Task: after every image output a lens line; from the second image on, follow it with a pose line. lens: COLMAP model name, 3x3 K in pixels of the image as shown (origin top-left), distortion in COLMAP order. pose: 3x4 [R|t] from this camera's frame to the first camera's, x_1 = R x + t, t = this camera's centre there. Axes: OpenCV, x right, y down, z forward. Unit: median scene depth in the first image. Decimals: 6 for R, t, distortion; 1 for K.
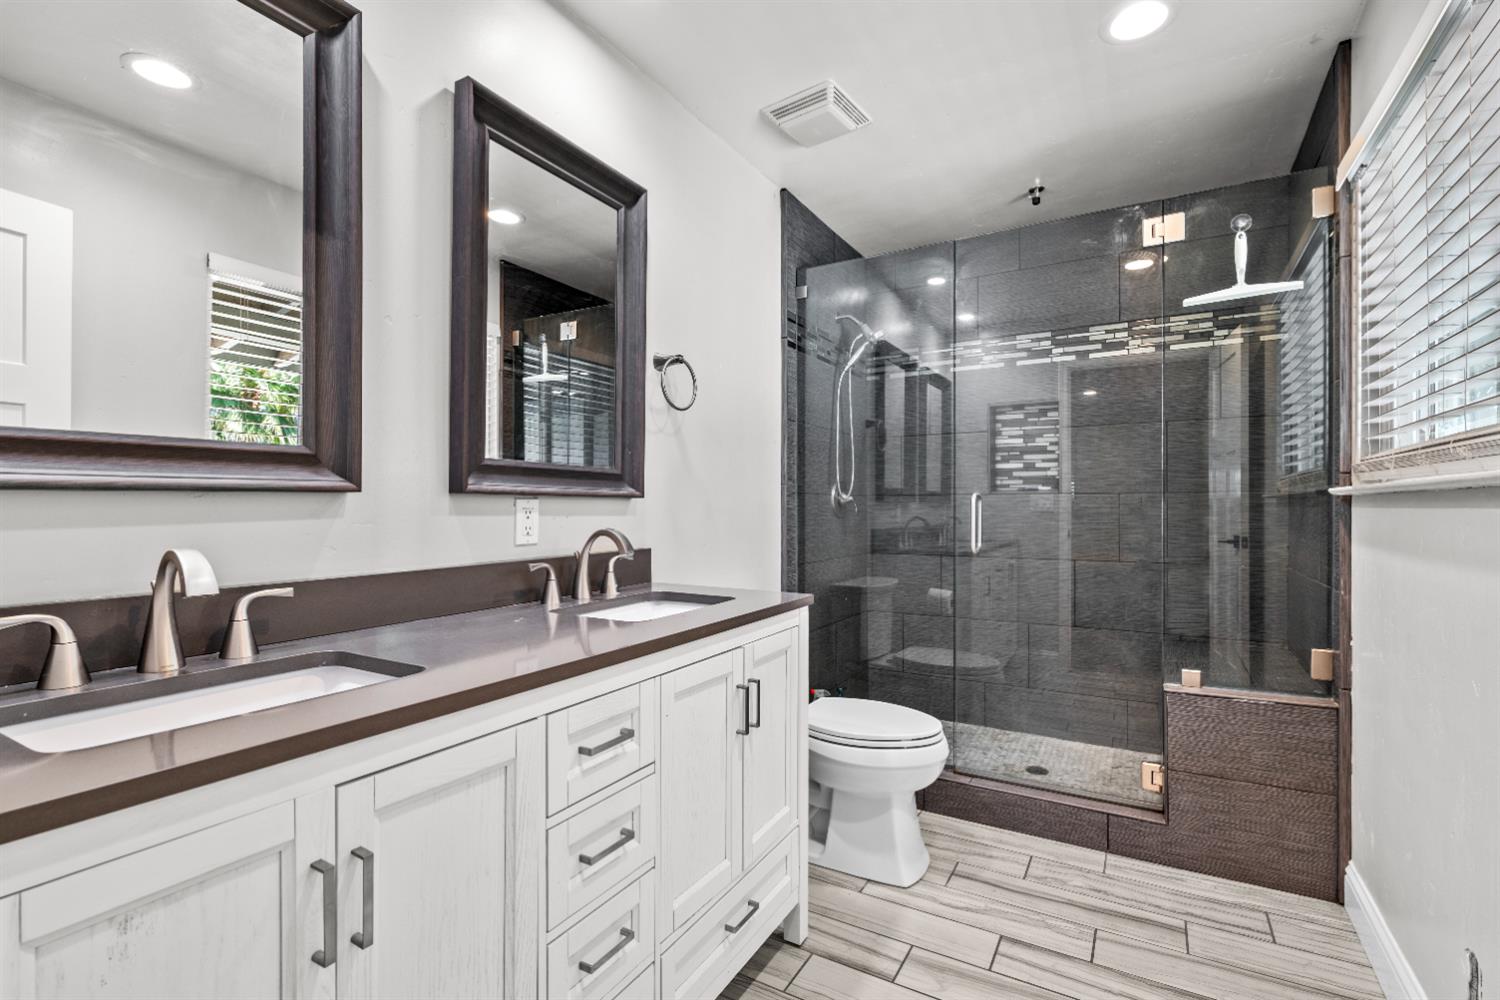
lens RADIAL K [[677.6, 0, 754.0], [0, 677.6, 500.7], [0, 0, 1]] dist [-0.005687, -0.000730]
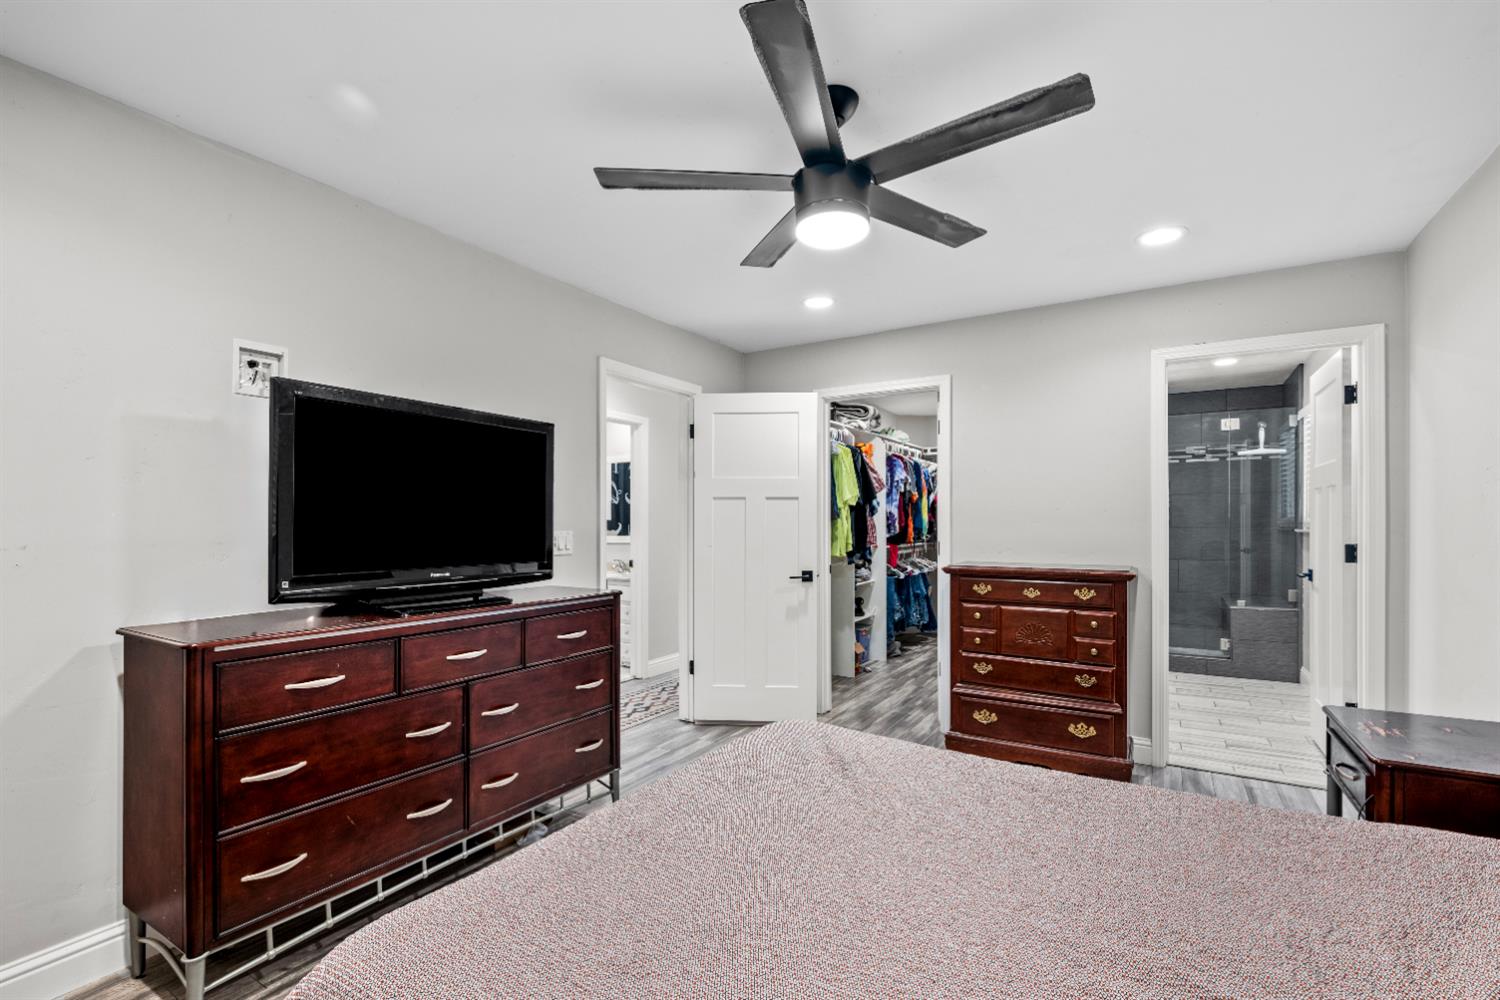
lens RADIAL K [[677.6, 0, 751.0], [0, 677.6, 513.0], [0, 0, 1]] dist [-0.005687, -0.000730]
pose [[0.999959, 0.002289, -0.008767, -1.203951], [-0.002307, 0.999995, -0.002051, -0.068655], [0.008763, 0.002071, 0.999959, -1.593037]]
